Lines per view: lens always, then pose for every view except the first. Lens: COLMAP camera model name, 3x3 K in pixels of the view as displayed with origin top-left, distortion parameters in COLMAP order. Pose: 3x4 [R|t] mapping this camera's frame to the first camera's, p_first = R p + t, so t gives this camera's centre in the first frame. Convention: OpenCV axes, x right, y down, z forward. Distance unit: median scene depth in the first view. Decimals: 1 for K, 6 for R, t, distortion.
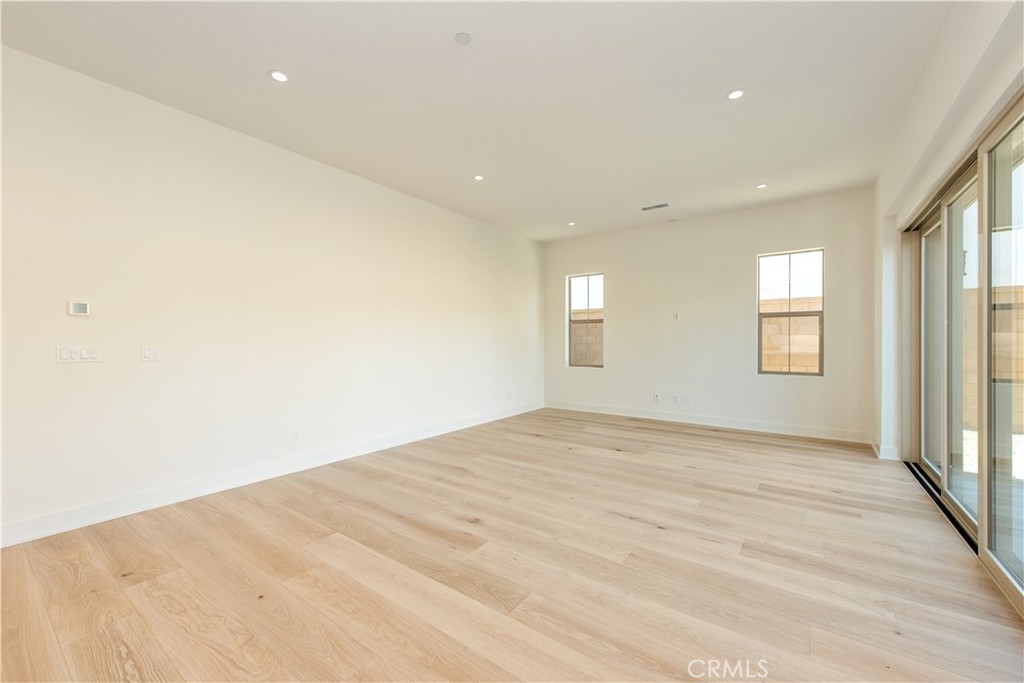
lens RADIAL K [[403.1, 0, 516.1], [0, 403.1, 338.6], [0, 0, 1]] dist [0.008661, -0.000518]
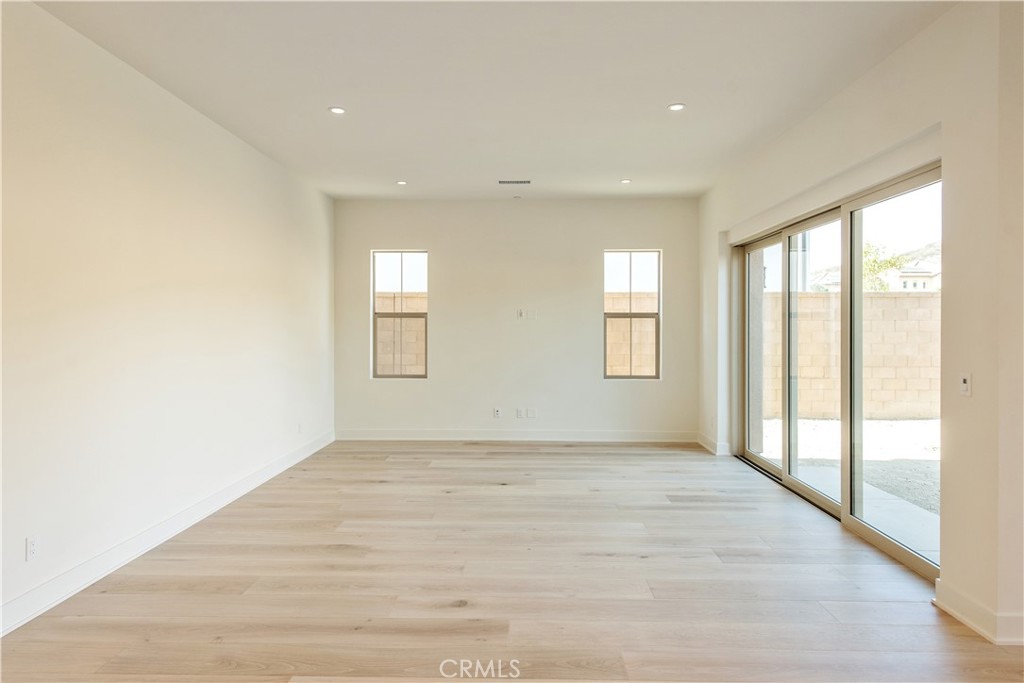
lens RADIAL K [[583.6, 0, 513.0], [0, 583.6, 324.0], [0, 0, 1]] dist [0.007162, -0.000214]
pose [[0.824087, 0.005861, 0.566433, -0.432446], [-0.006360, 0.999979, -0.001094, -0.046947], [-0.566428, -0.002701, 0.824107, 0.032355]]
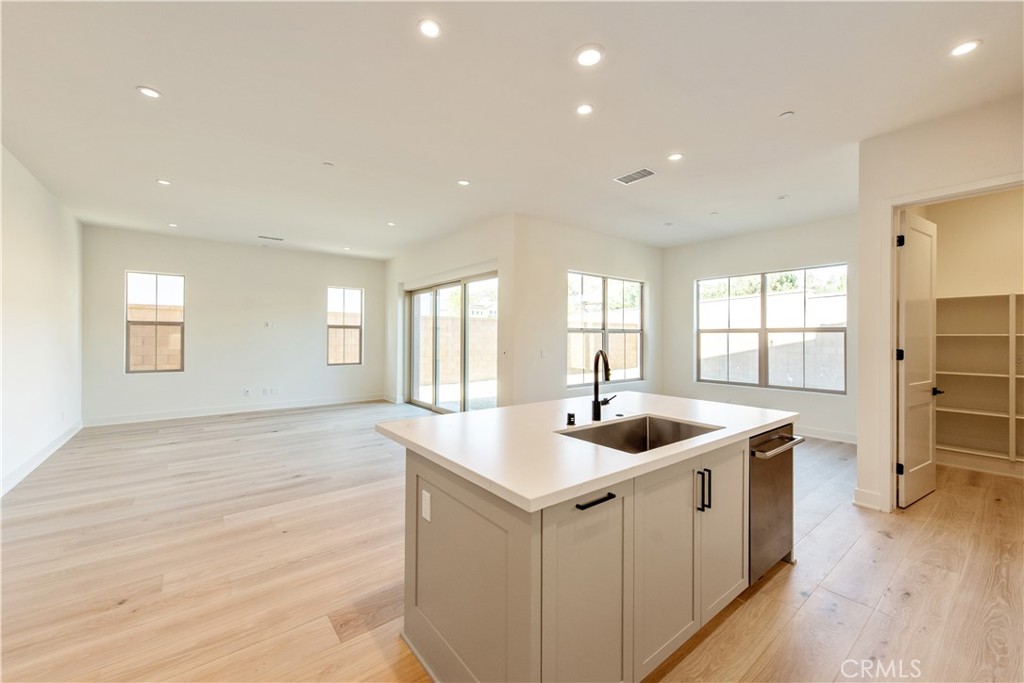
lens RADIAL K [[403.1, 0, 516.1], [0, 403.1, 338.6], [0, 0, 1]] dist [0.008661, -0.000518]
pose [[0.267122, -0.000277, 0.963663, -0.862717], [-0.011591, 0.999927, 0.003501, -0.035747], [-0.963593, -0.012105, 0.267100, -0.087236]]
